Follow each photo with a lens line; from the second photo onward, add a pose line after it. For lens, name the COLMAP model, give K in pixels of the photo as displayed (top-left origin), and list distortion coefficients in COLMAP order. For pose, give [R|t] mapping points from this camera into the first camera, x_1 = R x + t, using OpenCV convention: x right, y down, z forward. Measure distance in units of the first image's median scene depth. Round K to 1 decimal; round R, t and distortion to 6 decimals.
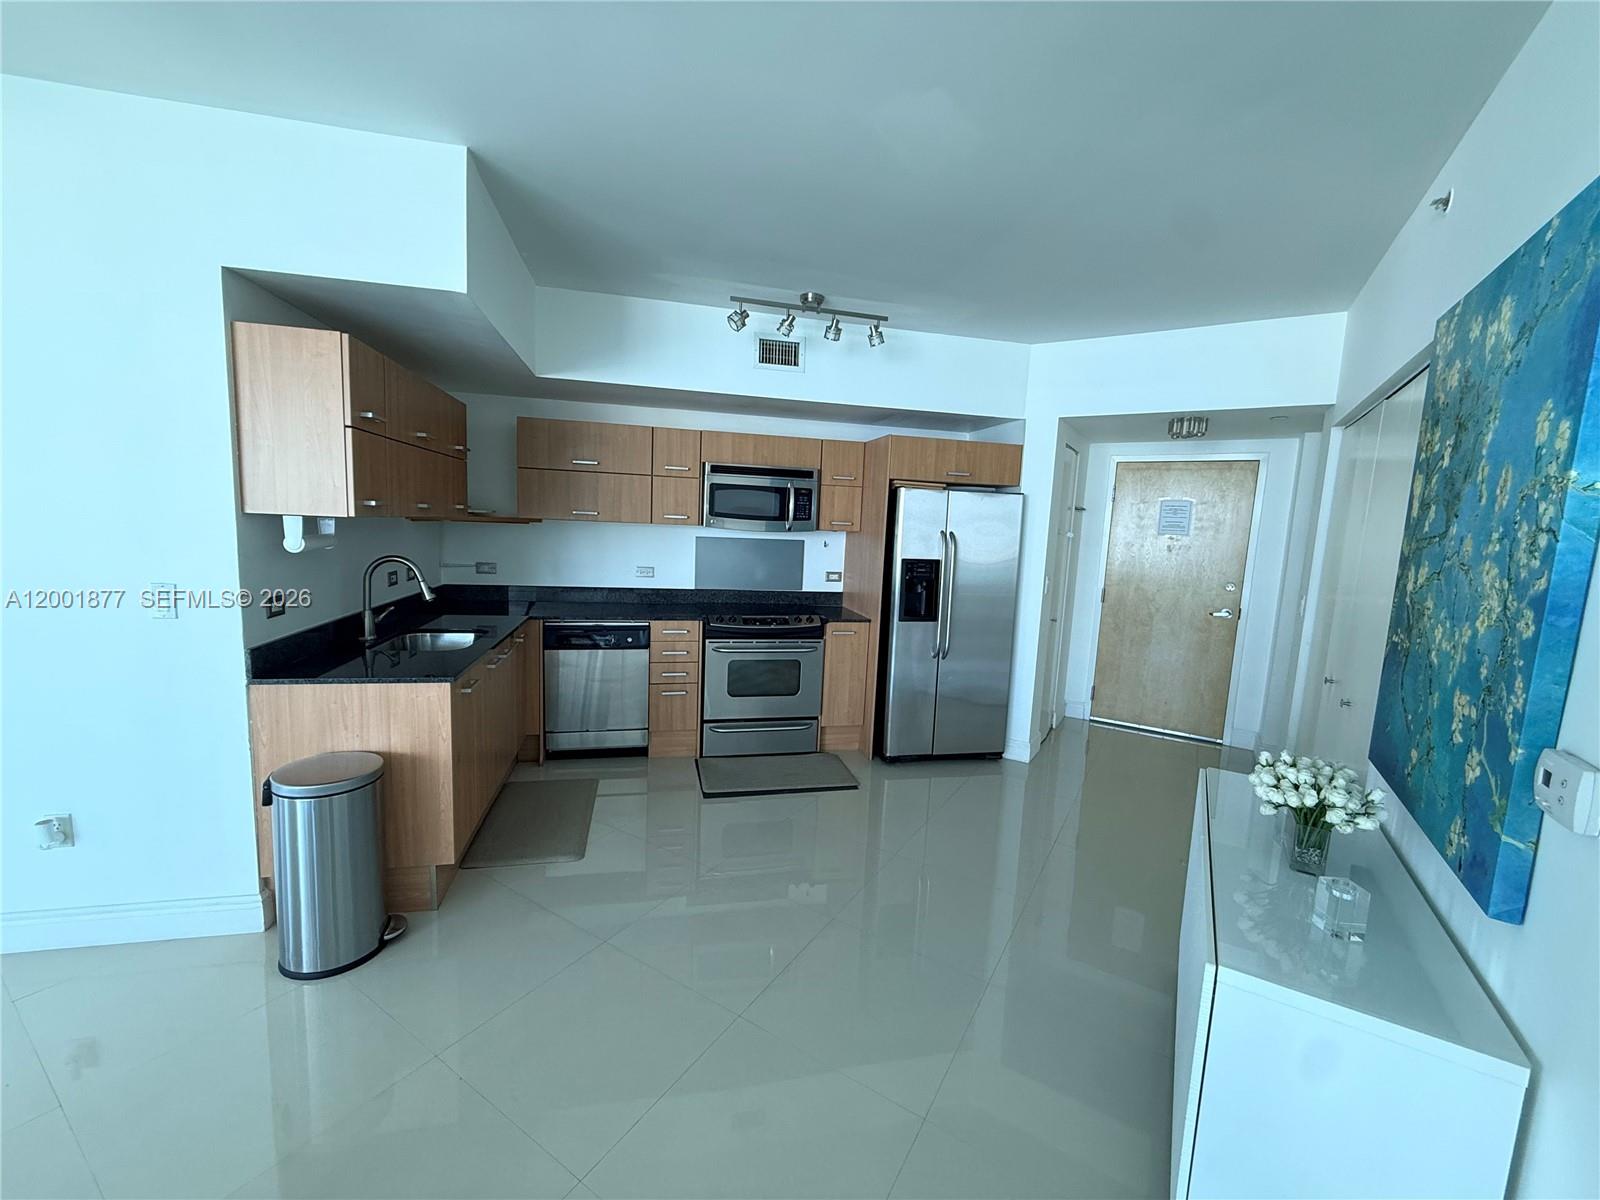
lens RADIAL K [[636.6, 0, 792.5], [0, 636.6, 599.6], [0, 0, 1]] dist [-0.000332, 0.000398]
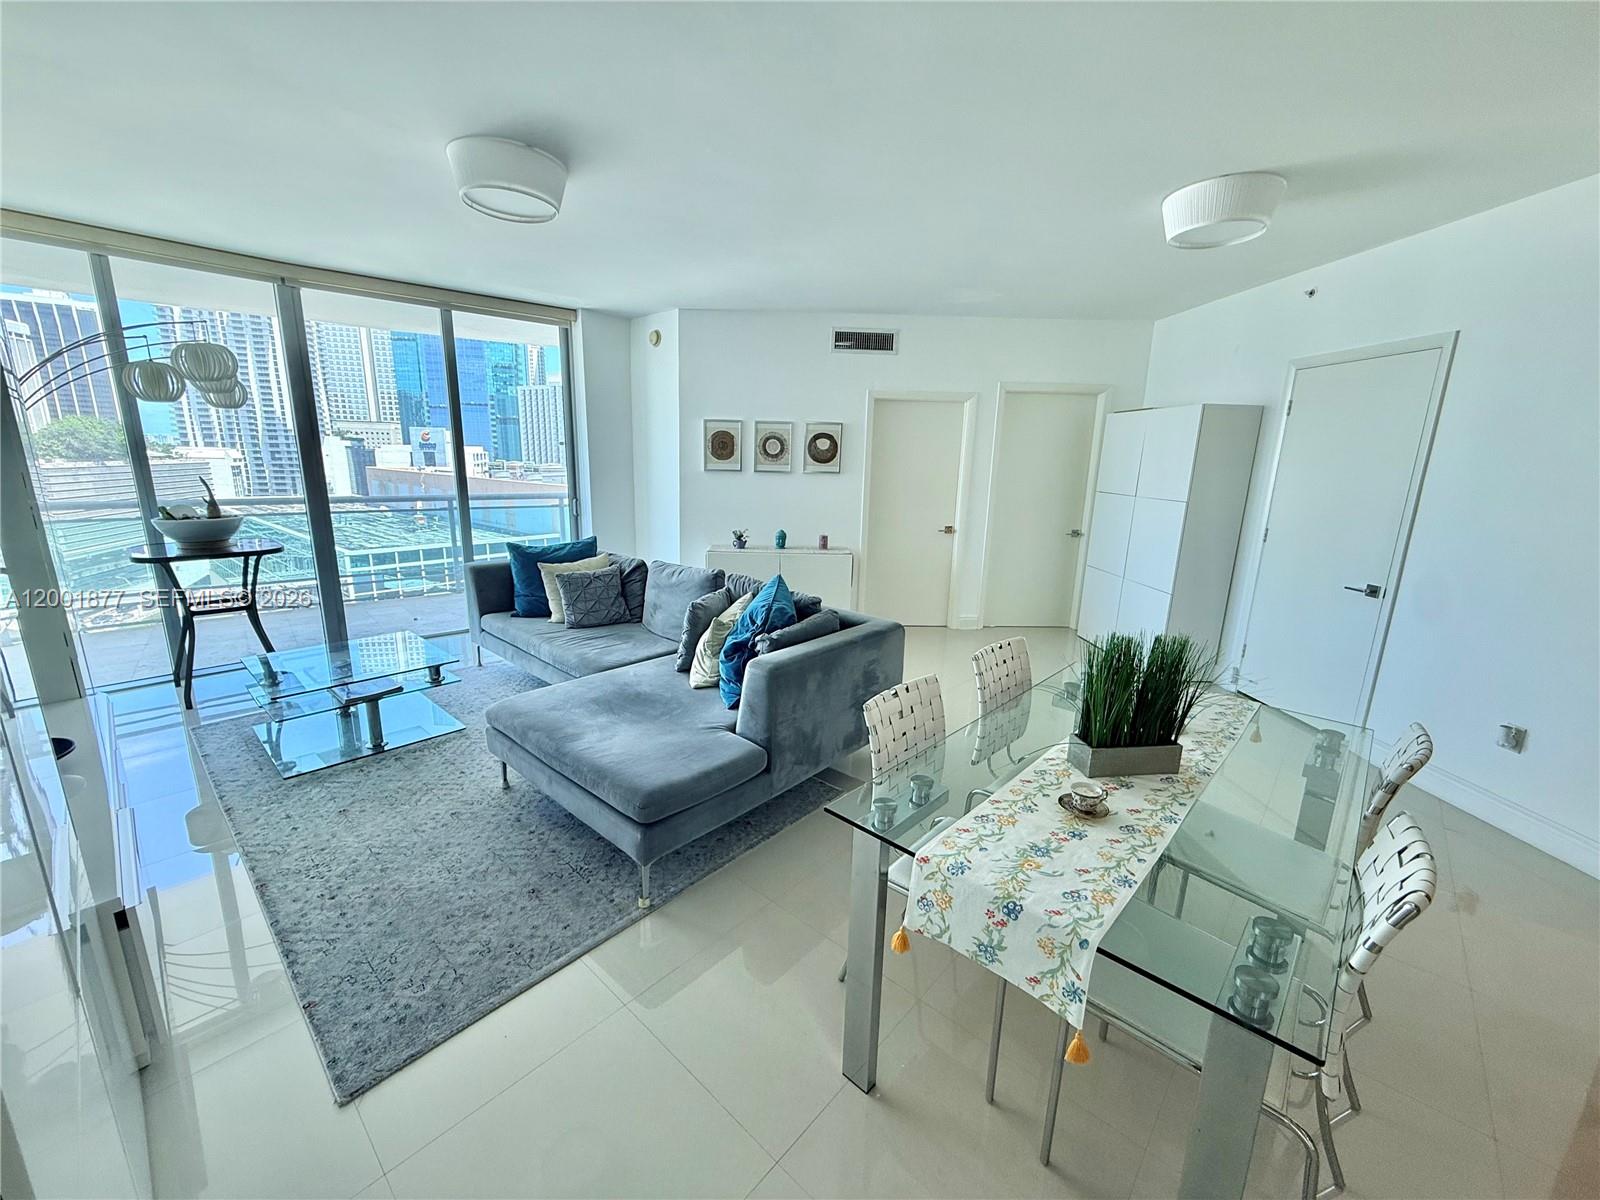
lens RADIAL K [[636.6, 0, 792.8], [0, 636.6, 595.6], [0, 0, 1]] dist [-0.000332, 0.000398]
pose [[-0.172987, 0.167041, -0.970656, 0.178207], [-0.149224, 0.969692, 0.193469, 0.022321], [0.973554, 0.178312, -0.142817, -0.167853]]
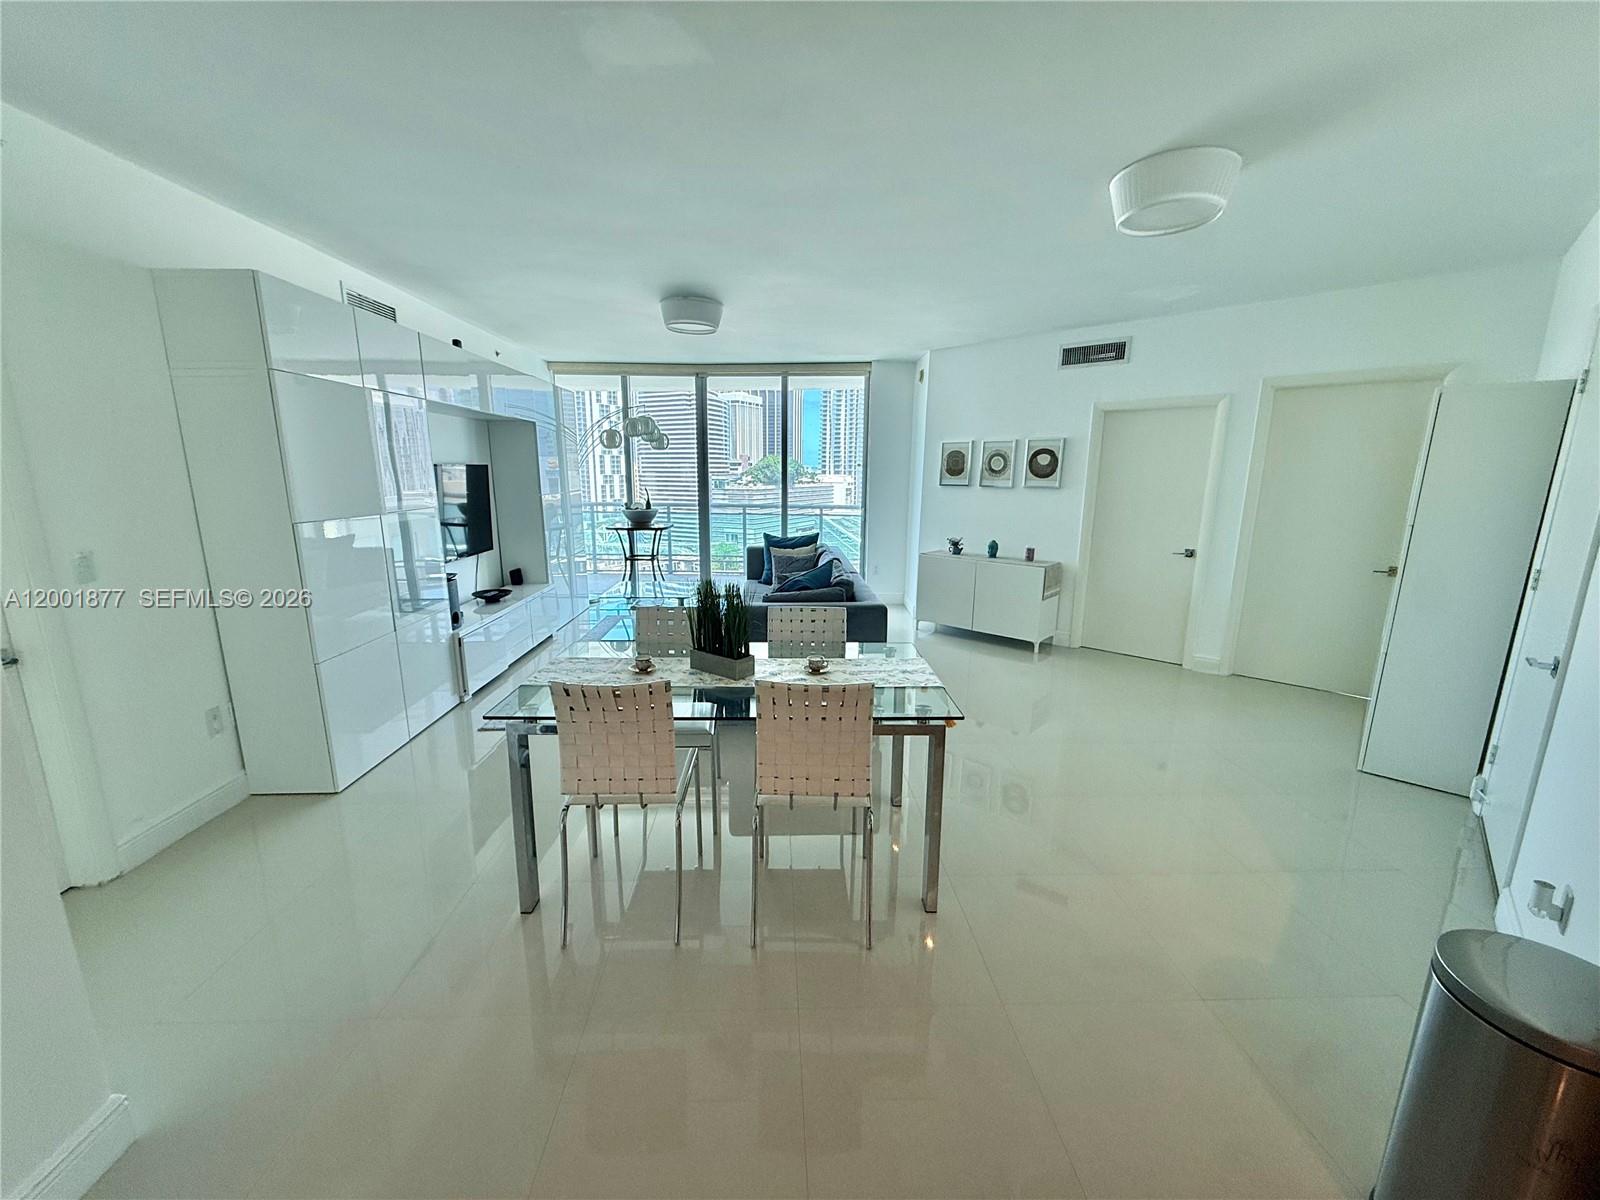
lens RADIAL K [[636.6, 0, 799.1], [0, 636.6, 599.2], [0, 0, 1]] dist [-0.000332, 0.000398]
pose [[-0.823005, 0.065007, -0.564302, 0.035625], [-0.110728, 0.956013, 0.271623, -0.064984], [0.557137, 0.286031, -0.779605, 0.517979]]
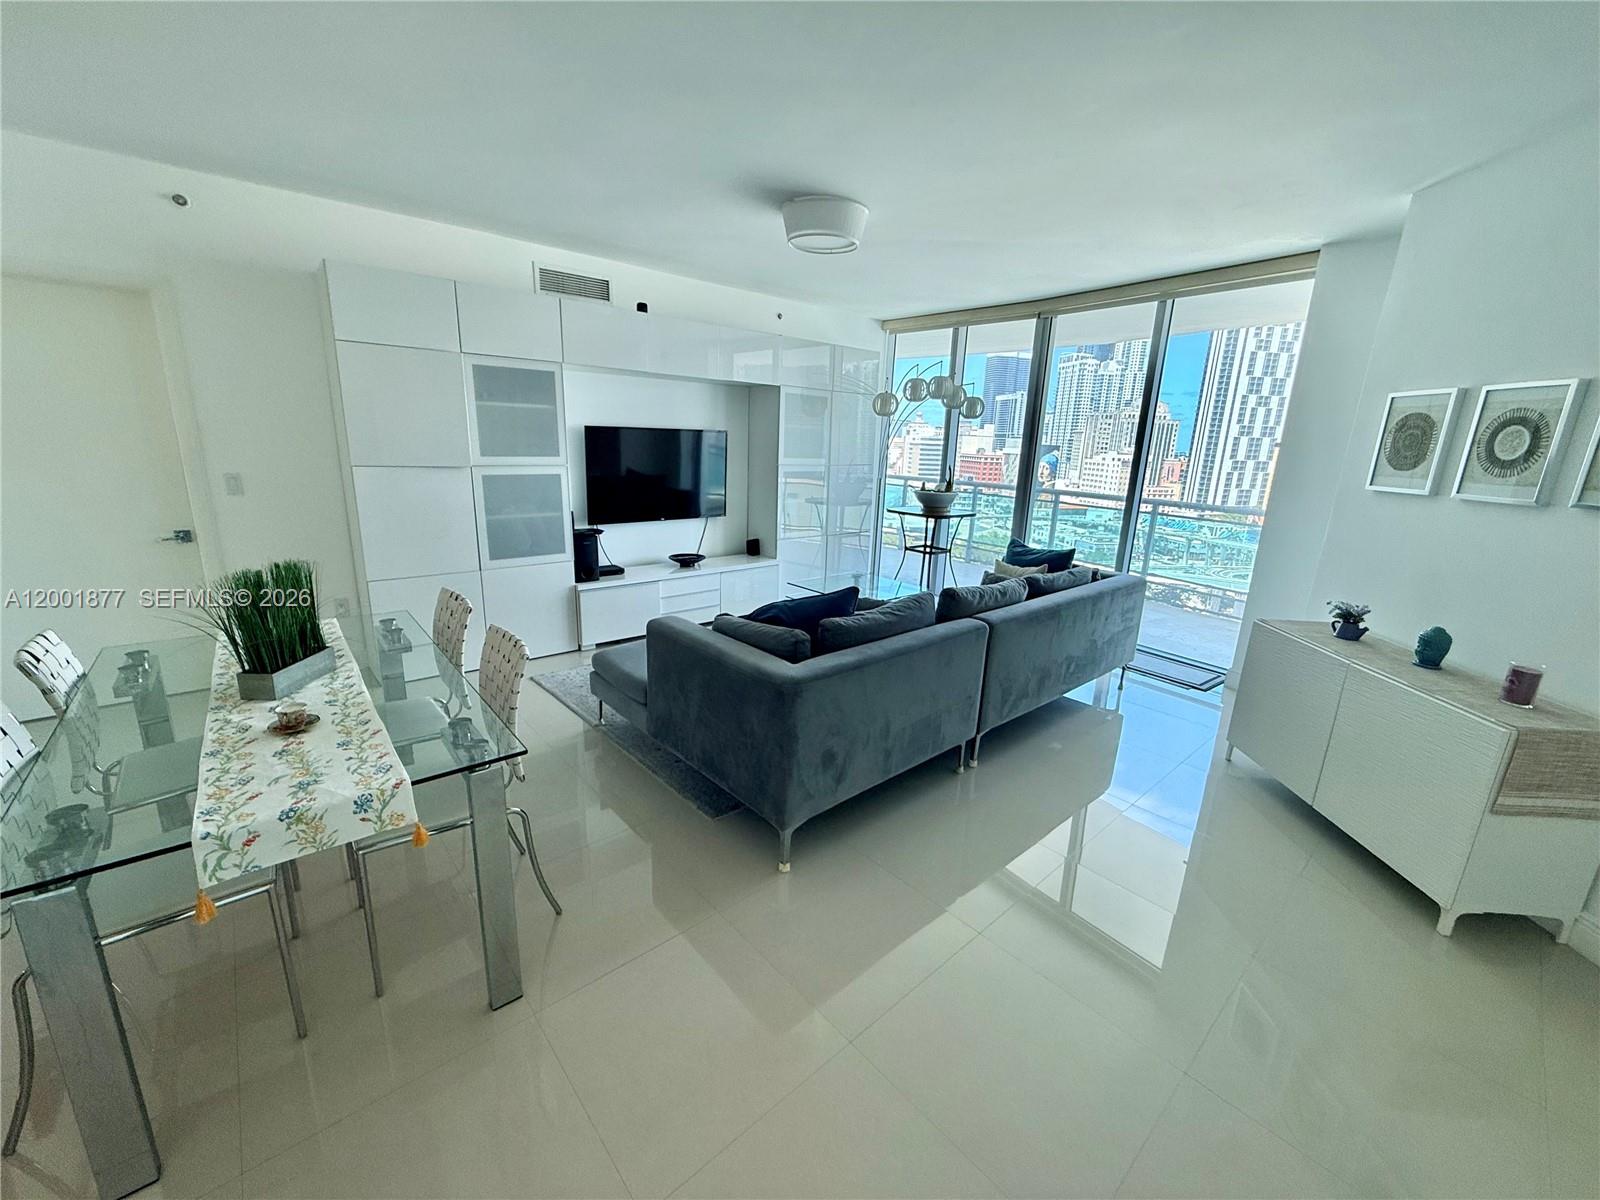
lens RADIAL K [[636.6, 0, 802.6], [0, 636.6, 601.4], [0, 0, 1]] dist [-0.000332, 0.000398]
pose [[-0.956054, -0.145986, 0.254260, -0.734105], [-0.042450, 0.927008, 0.372631, -0.071956], [-0.290100, 0.345463, -0.892467, 0.302501]]
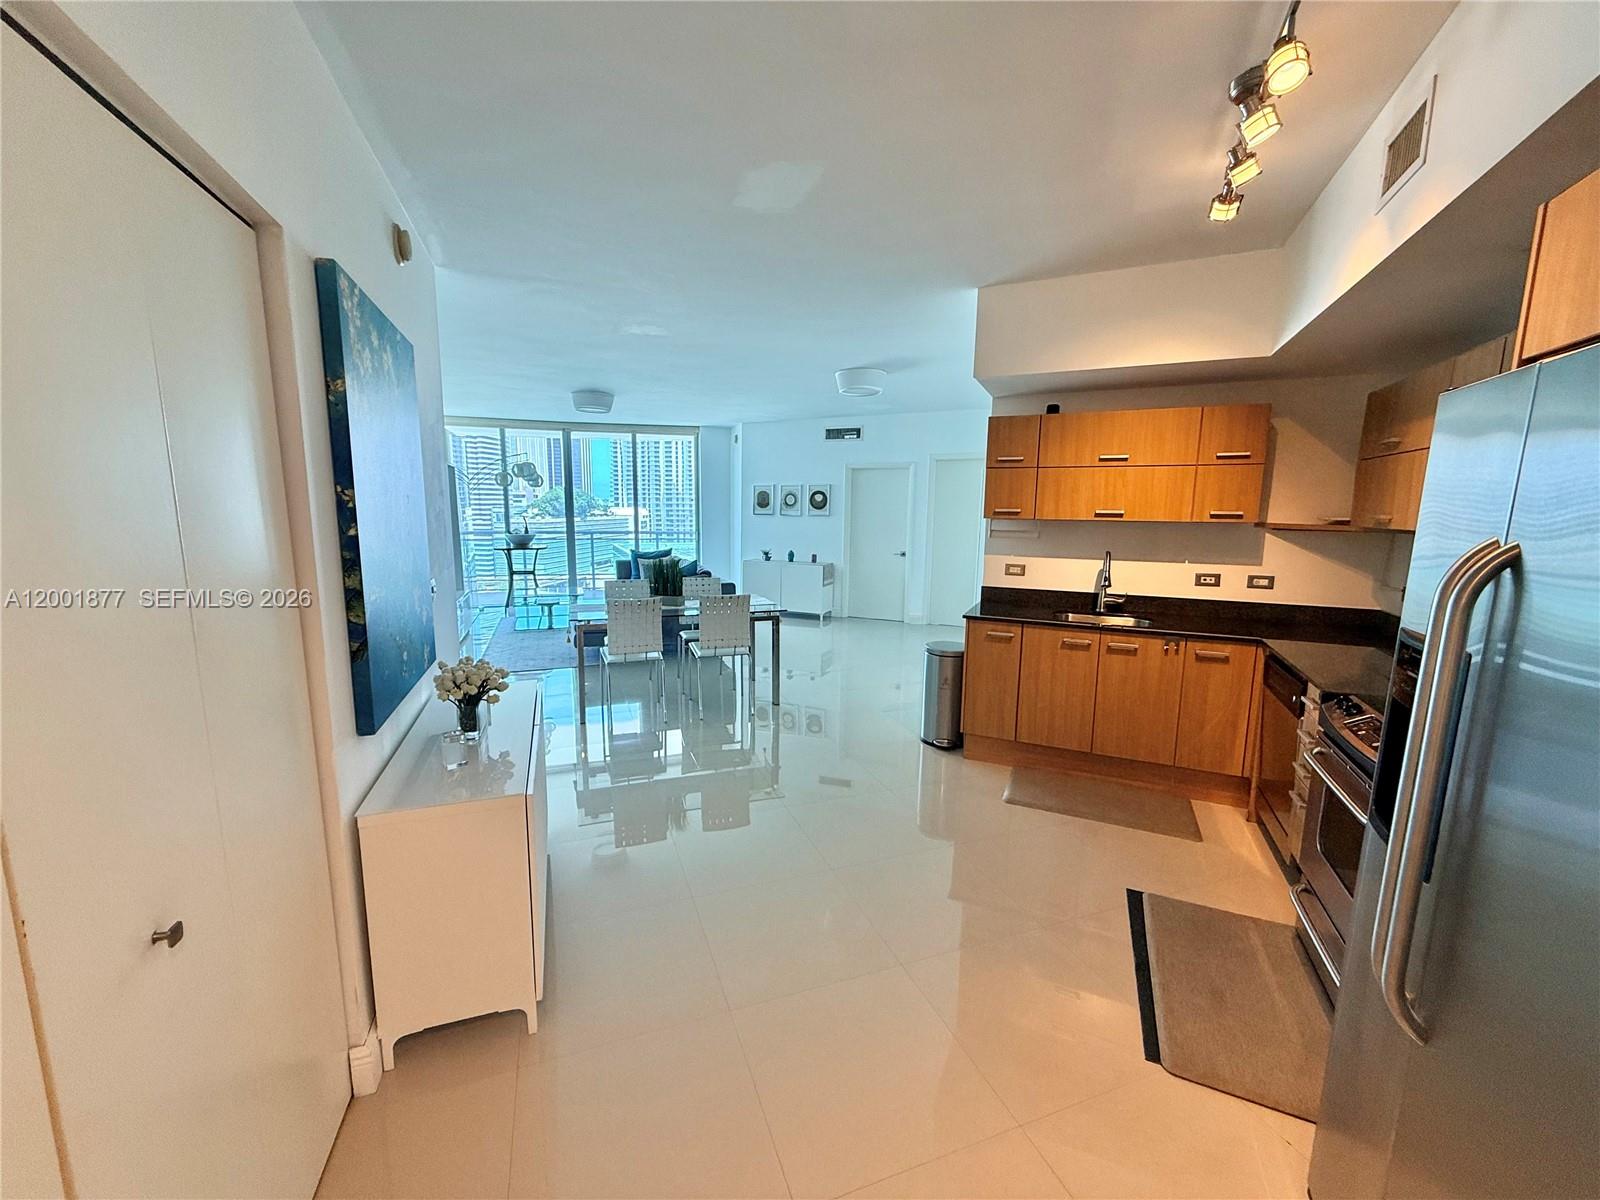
lens RADIAL K [[636.6, 0, 798.7], [0, 636.6, 604.7], [0, 0, 1]] dist [-0.000332, 0.000398]
pose [[-0.606580, 0.074663, -0.791509, 0.584168], [-0.132628, 0.972126, 0.193341, -0.094266], [0.783882, 0.222253, -0.579769, 0.934938]]
